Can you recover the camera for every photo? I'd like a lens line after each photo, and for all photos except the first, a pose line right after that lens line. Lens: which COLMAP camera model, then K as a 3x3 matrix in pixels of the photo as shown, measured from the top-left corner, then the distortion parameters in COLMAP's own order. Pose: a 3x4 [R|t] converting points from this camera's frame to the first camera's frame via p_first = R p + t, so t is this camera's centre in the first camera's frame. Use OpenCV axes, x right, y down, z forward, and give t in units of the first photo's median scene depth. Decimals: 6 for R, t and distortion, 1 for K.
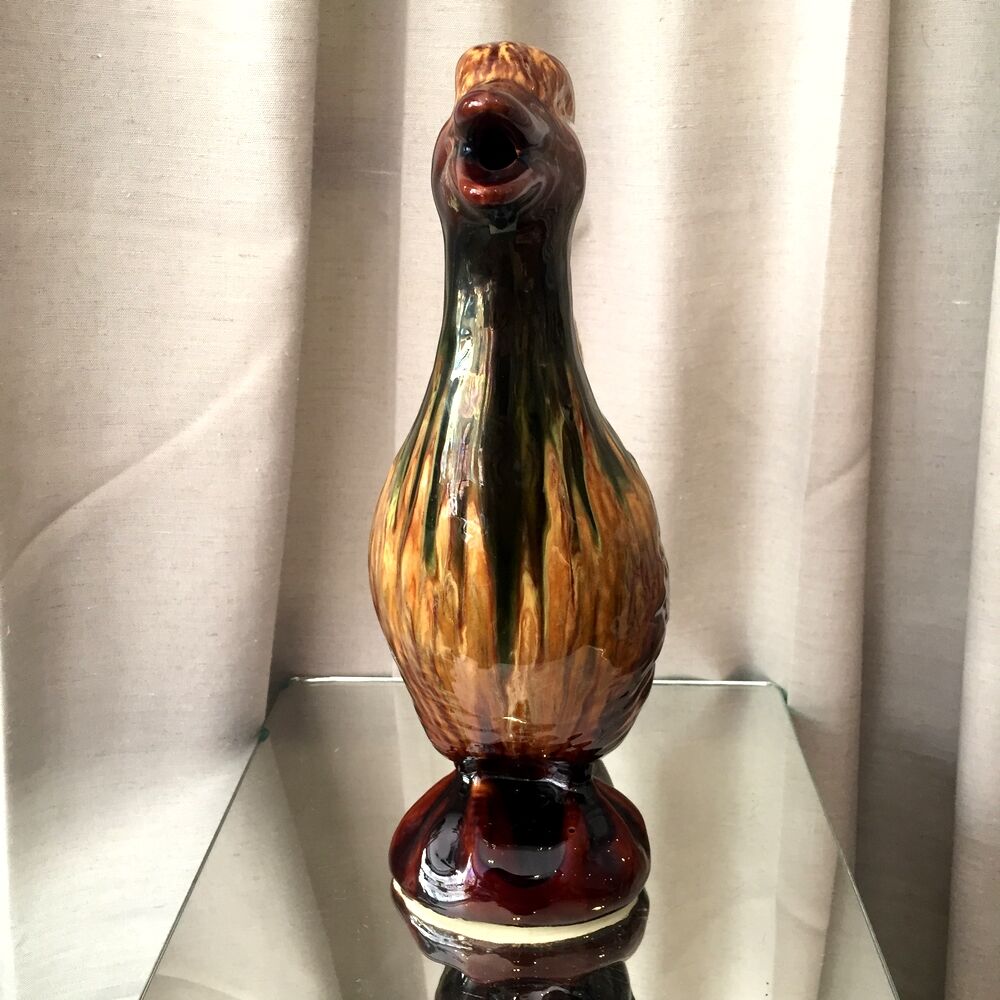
lens RADIAL K [[1161.1, 0, 500.0], [0, 1161.1, 500.0], [0, 0, 1]] dist [0.083281, -0.101262]
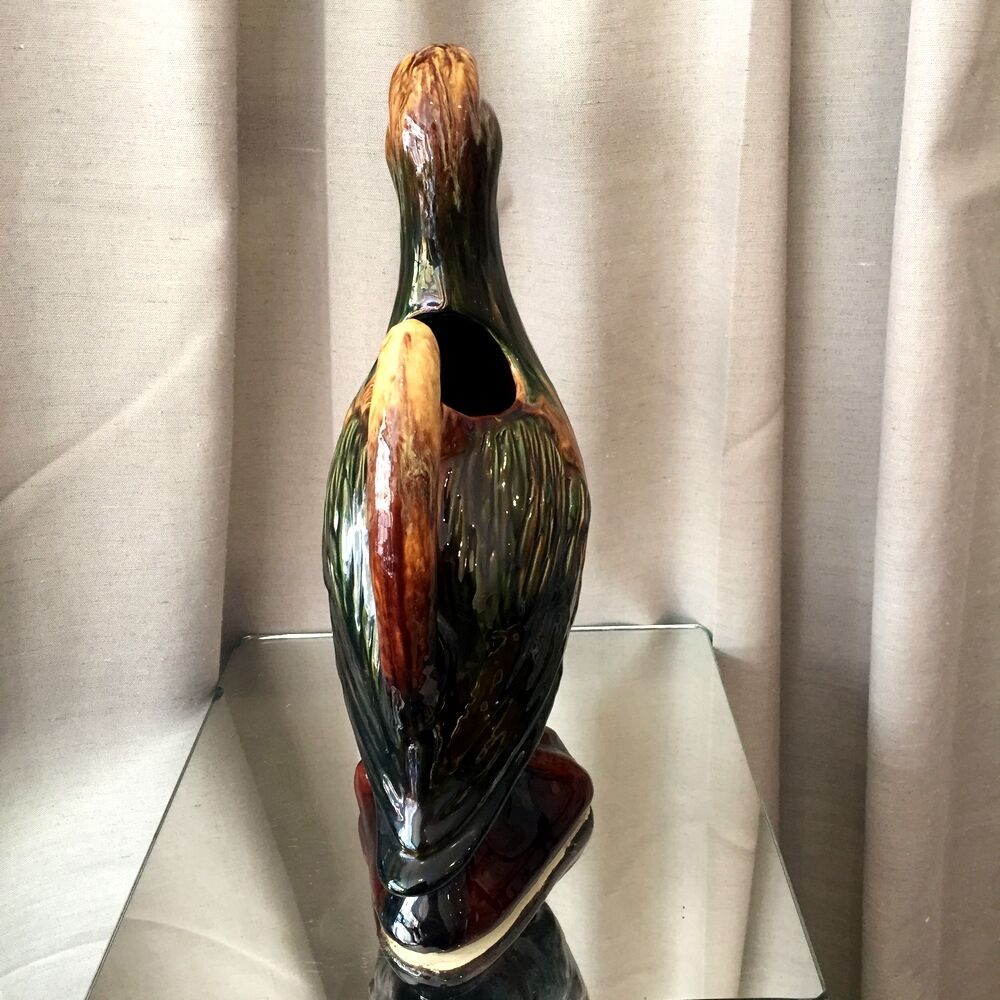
lens RADIAL K [[1161.1, 0, 500.0], [0, 1161.1, 500.0], [0, 0, 1]] dist [0.083281, -0.101262]
pose [[0.999041, -0.031845, 0.030045, 0.026985], [0.029872, 0.997505, 0.063965, -0.034485], [-0.032007, -0.063006, 0.997500, -0.049559]]
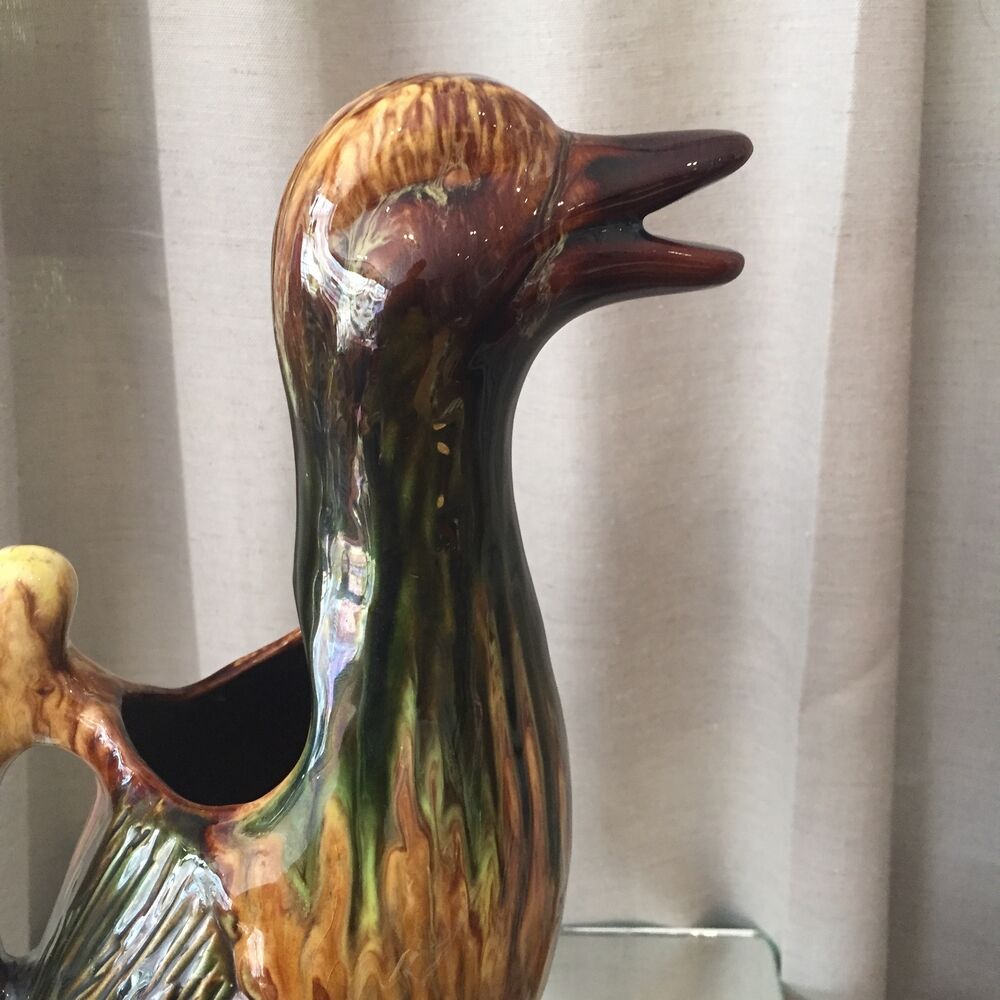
lens RADIAL K [[1161.1, 0, 500.0], [0, 1161.1, 500.0], [0, 0, 1]] dist [0.083281, -0.101262]
pose [[0.999591, -0.014620, -0.024594, 0.110578], [0.015730, 0.998839, 0.045536, -0.158375], [0.023900, -0.045904, 0.998660, 0.341868]]
